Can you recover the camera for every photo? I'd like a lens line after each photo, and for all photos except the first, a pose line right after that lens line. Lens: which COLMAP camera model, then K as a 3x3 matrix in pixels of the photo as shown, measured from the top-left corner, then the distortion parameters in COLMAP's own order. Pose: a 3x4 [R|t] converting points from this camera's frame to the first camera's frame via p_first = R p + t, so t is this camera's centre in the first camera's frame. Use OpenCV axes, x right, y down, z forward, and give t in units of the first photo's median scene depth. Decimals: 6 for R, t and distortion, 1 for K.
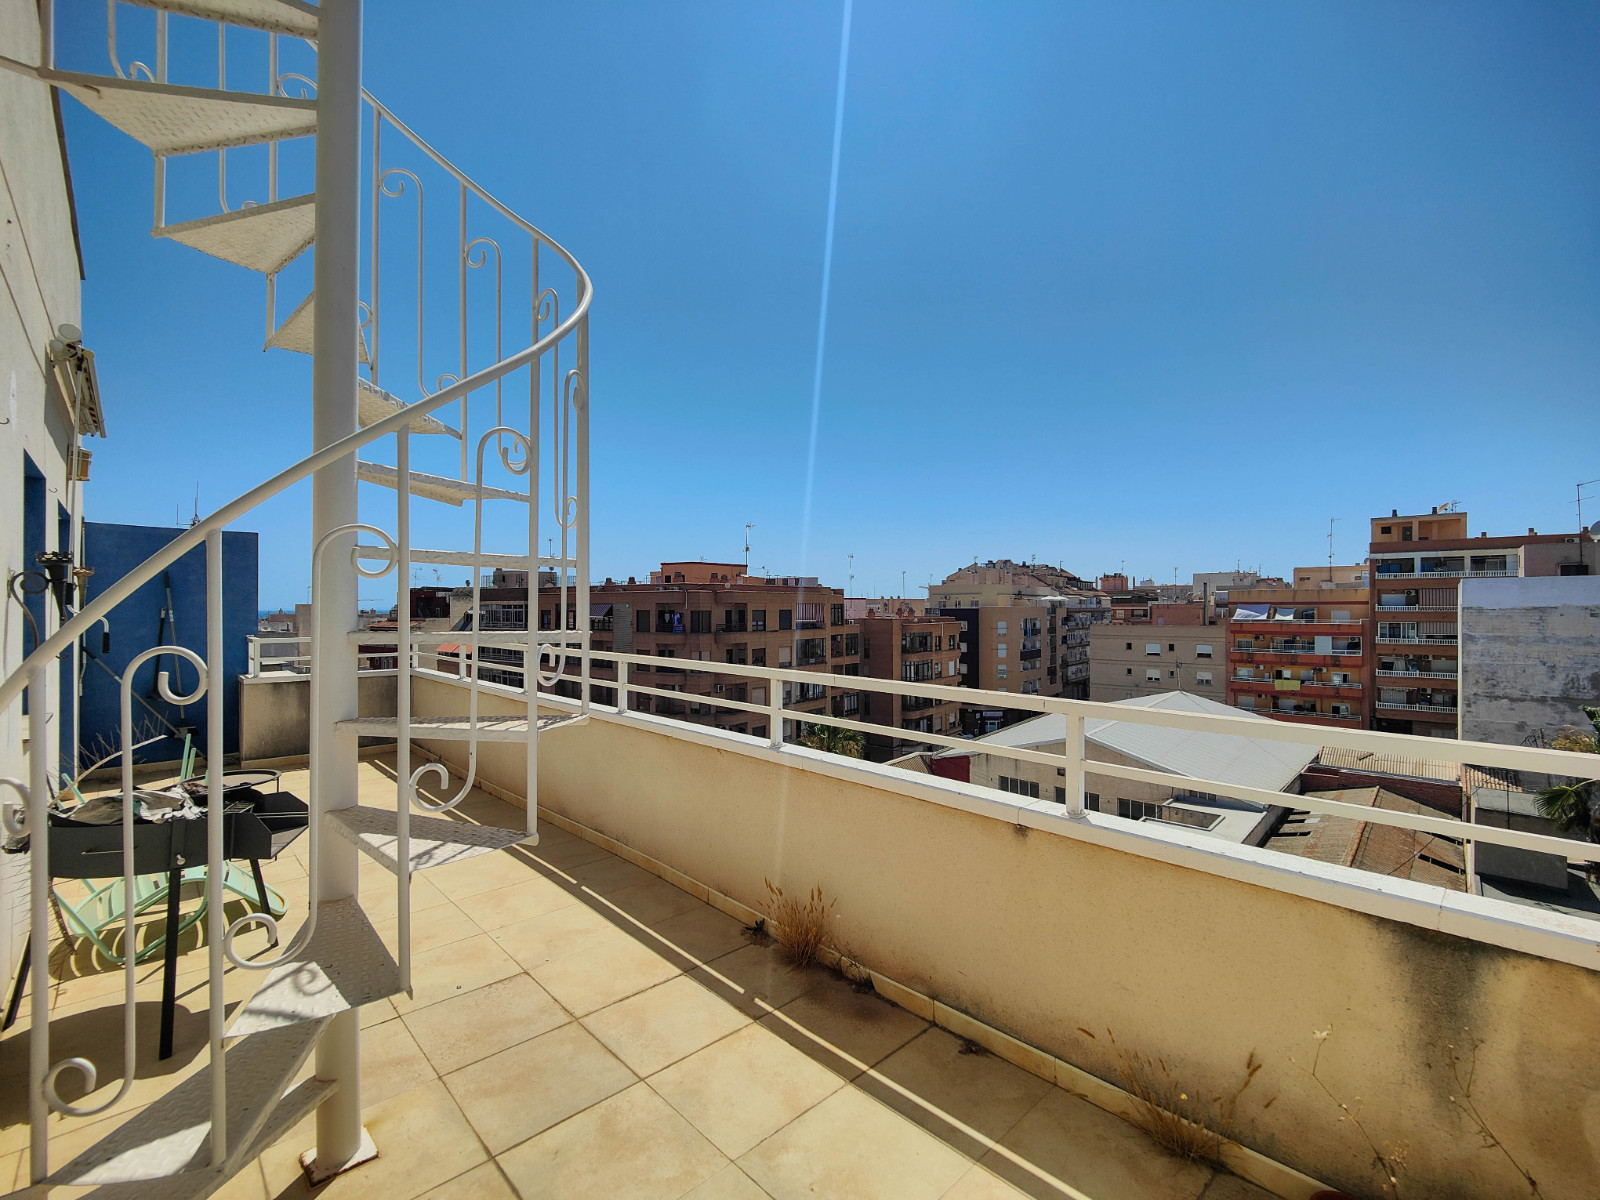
lens RADIAL K [[701.5, 0, 817.8], [0, 701.5, 598.4], [0, 0, 1]] dist [0.017157, -0.015700]
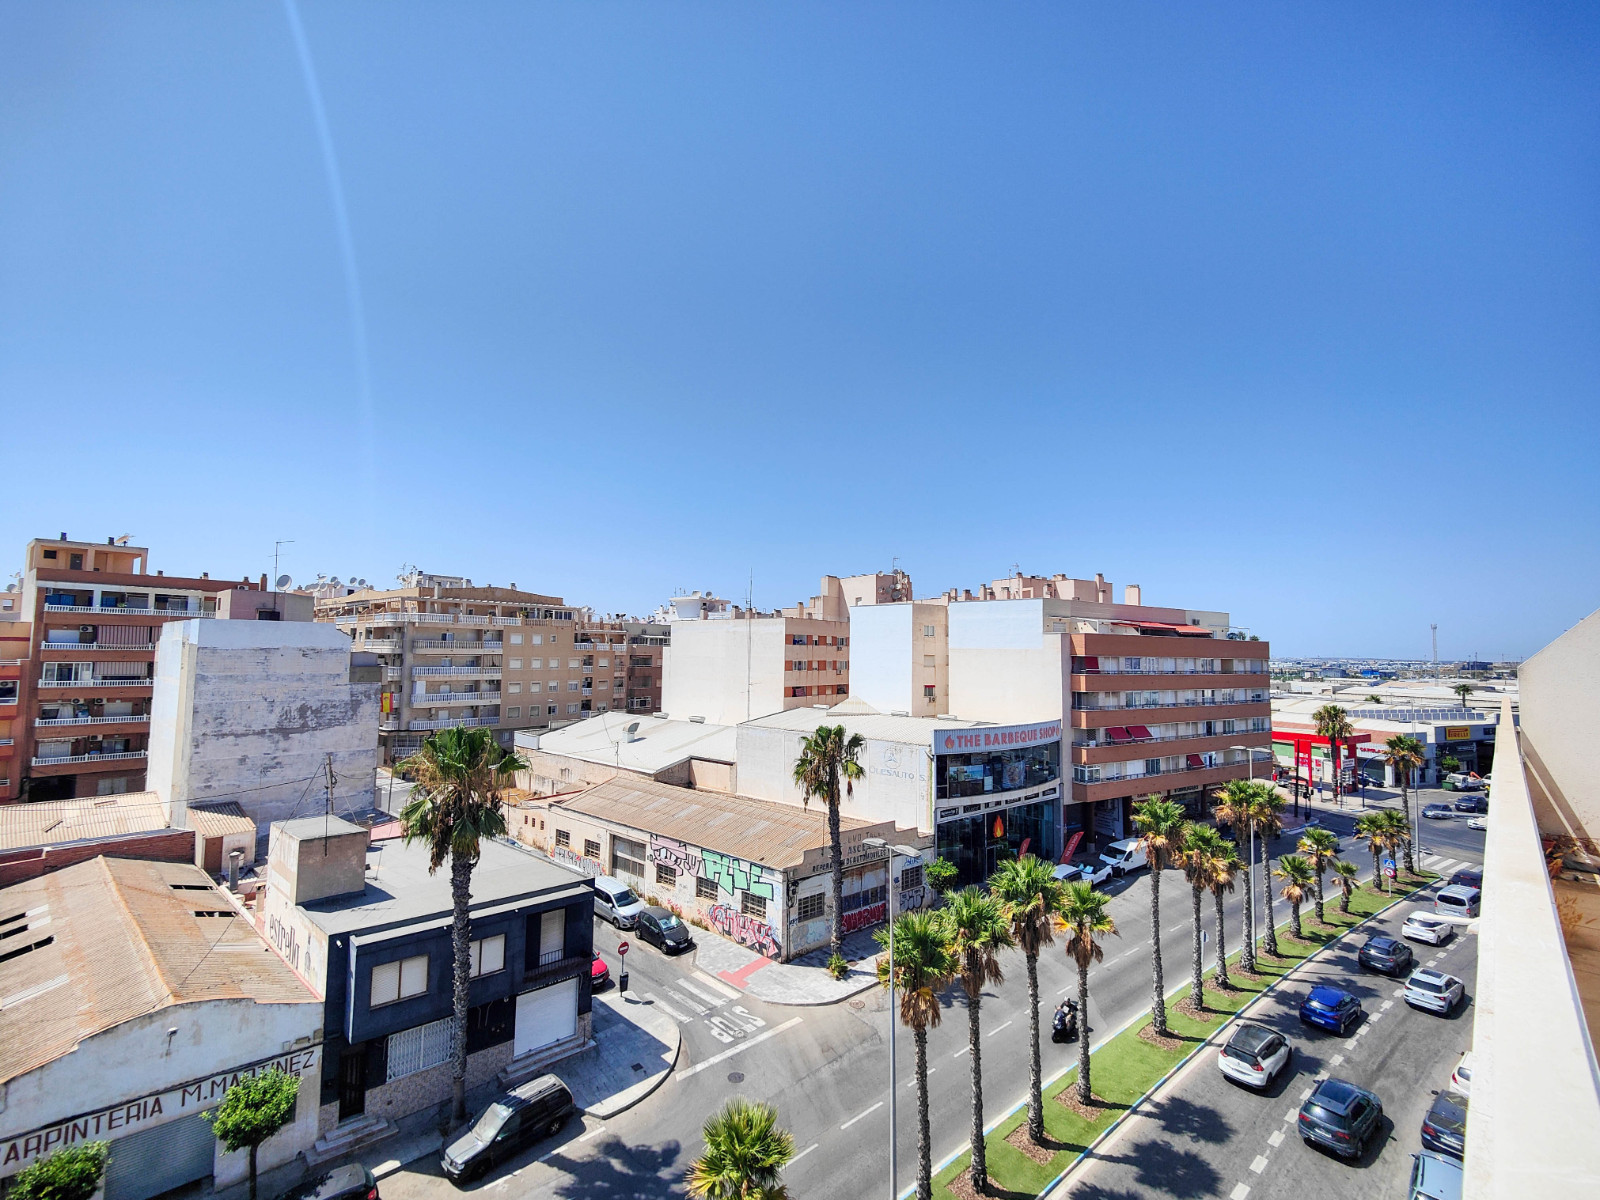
lens RADIAL K [[699.5, 0, 801.6], [0, 699.5, 610.7], [0, 0, 1]] dist [0.013022, -0.010324]
pose [[-0.014062, 0.061188, 0.998027, -0.073171], [-0.026175, 0.997761, -0.061540, -0.000339], [-0.999558, -0.026989, -0.012429, 0.138030]]
